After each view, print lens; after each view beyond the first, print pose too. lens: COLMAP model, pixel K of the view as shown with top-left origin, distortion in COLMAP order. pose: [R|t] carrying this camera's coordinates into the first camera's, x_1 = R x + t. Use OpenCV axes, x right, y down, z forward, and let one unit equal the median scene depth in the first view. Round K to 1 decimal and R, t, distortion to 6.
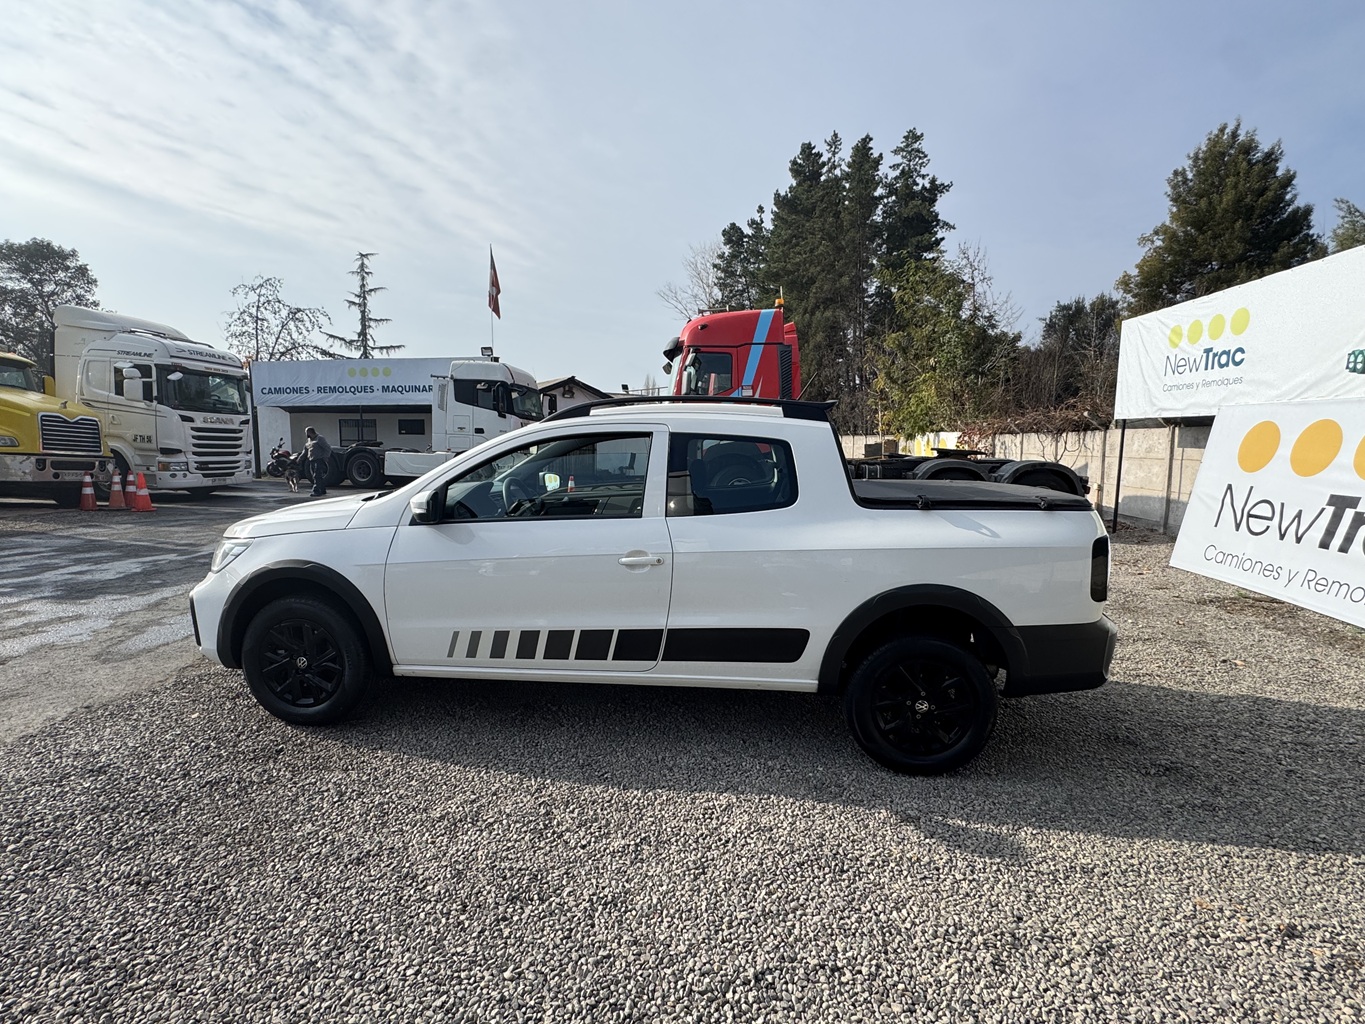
lens RADIAL K [[634.1, 0, 674.6], [0, 634.1, 536.8], [0, 0, 1]] dist [-0.003805, -0.003715]
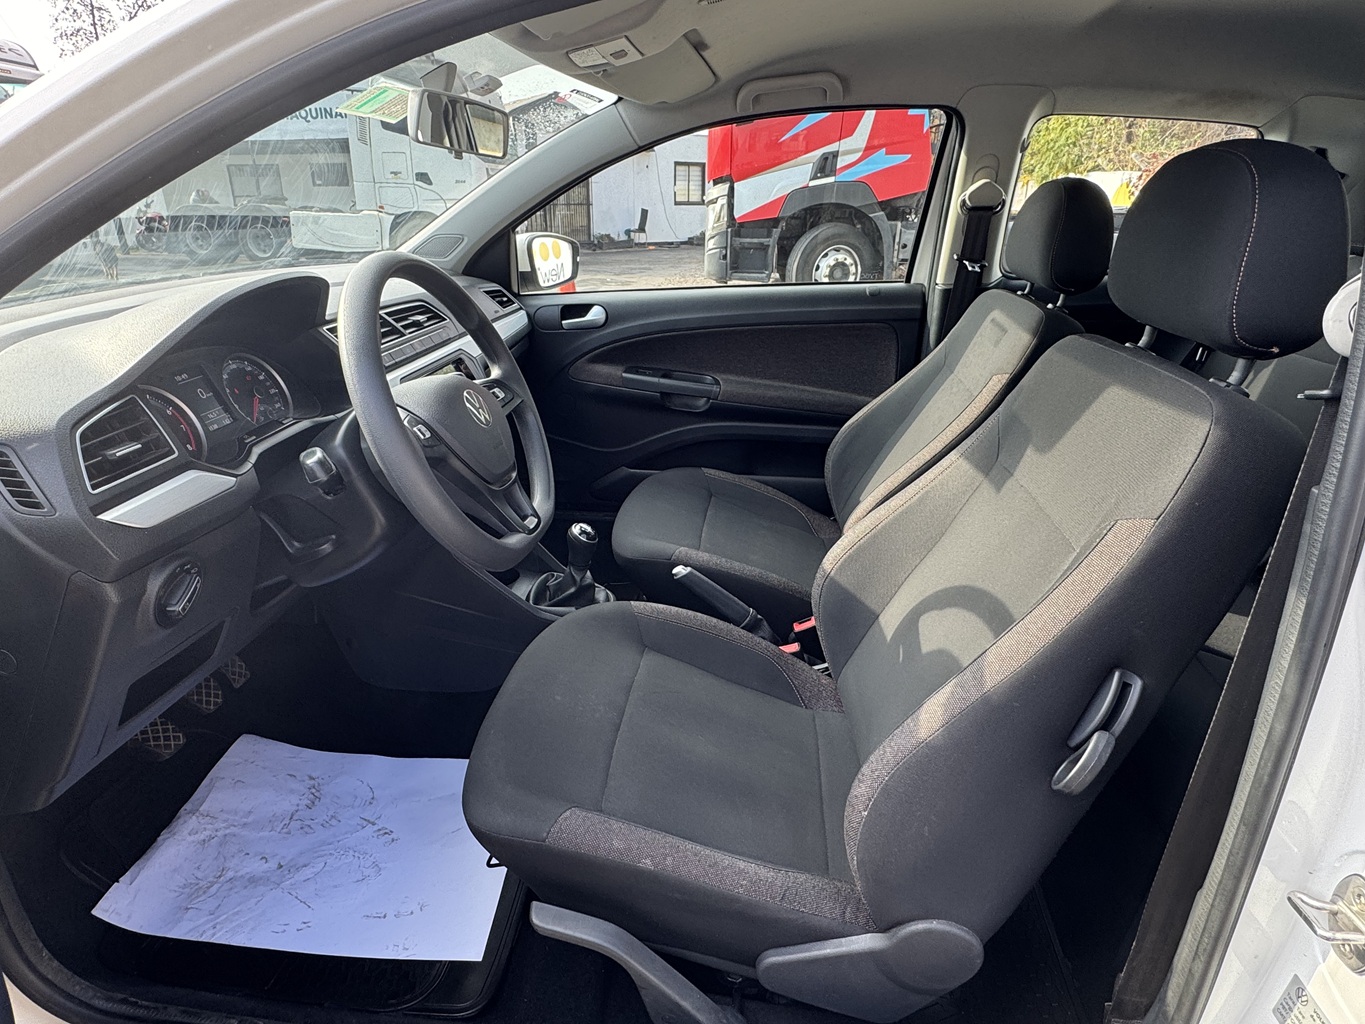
lens RADIAL K [[777.7, 0, 679.5], [0, 777.7, 515.7], [0, 0, 1]] dist [-0.006595, 0.003744]
pose [[0.999923, -0.003976, -0.011756, -0.040190], [0.006676, 0.970871, 0.239511, -0.017739], [0.010461, -0.239572, 0.970822, 0.185419]]
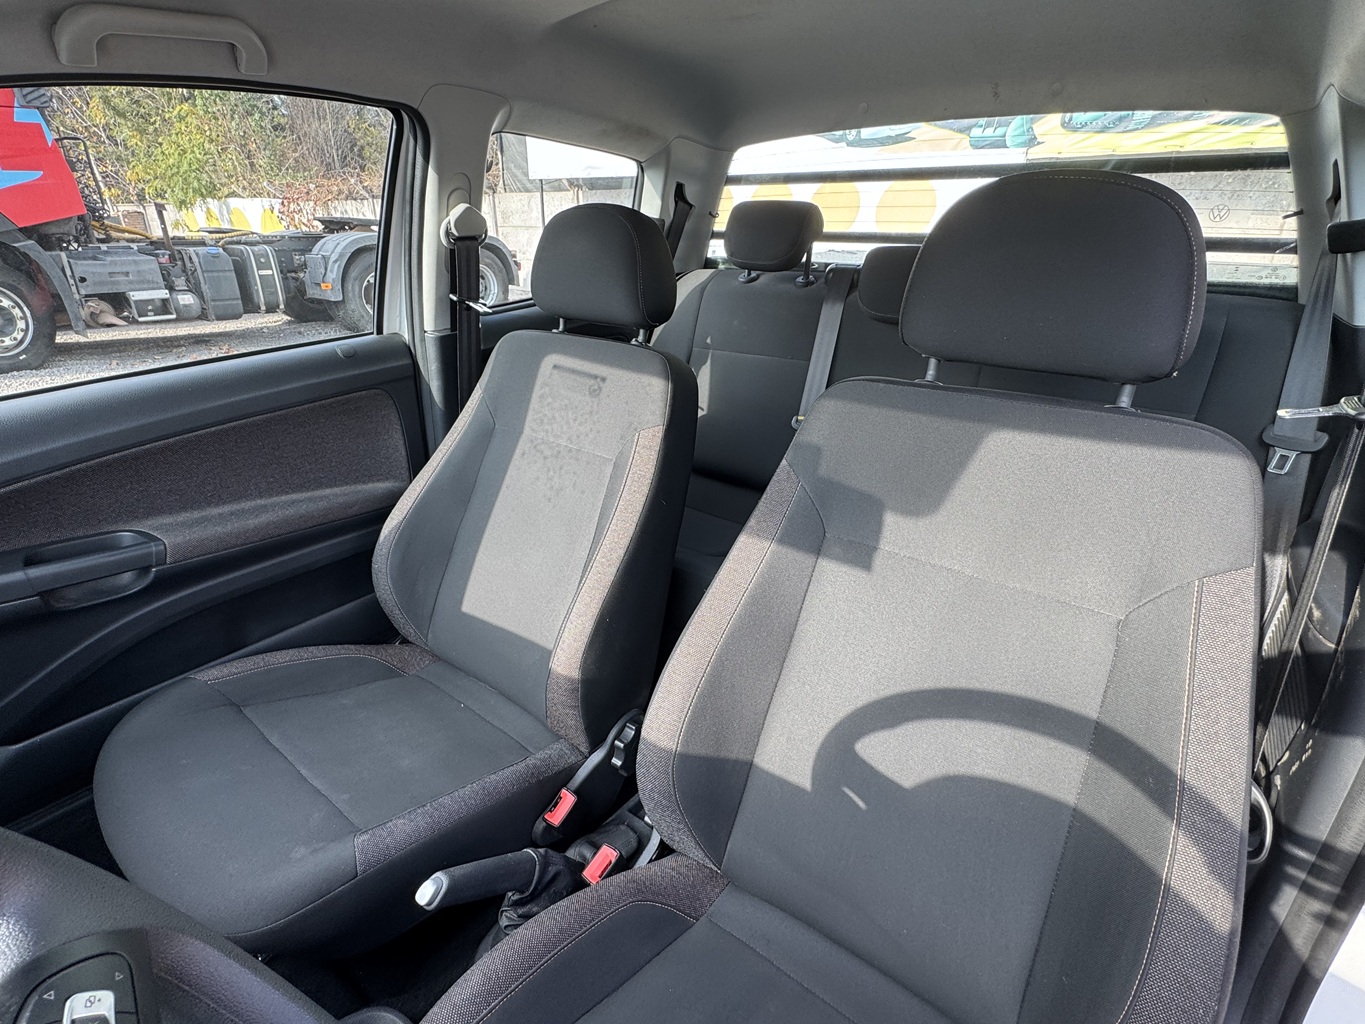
lens RADIAL K [[658.6, 0, 684.3], [0, 658.6, 516.0], [0, 0, 1]] dist [-0.007387, 0.001275]
pose [[0.523848, -0.353581, 0.774961, -0.059867], [0.126581, 0.931991, 0.339662, -0.026900], [-0.842354, -0.079836, 0.532978, 0.243481]]
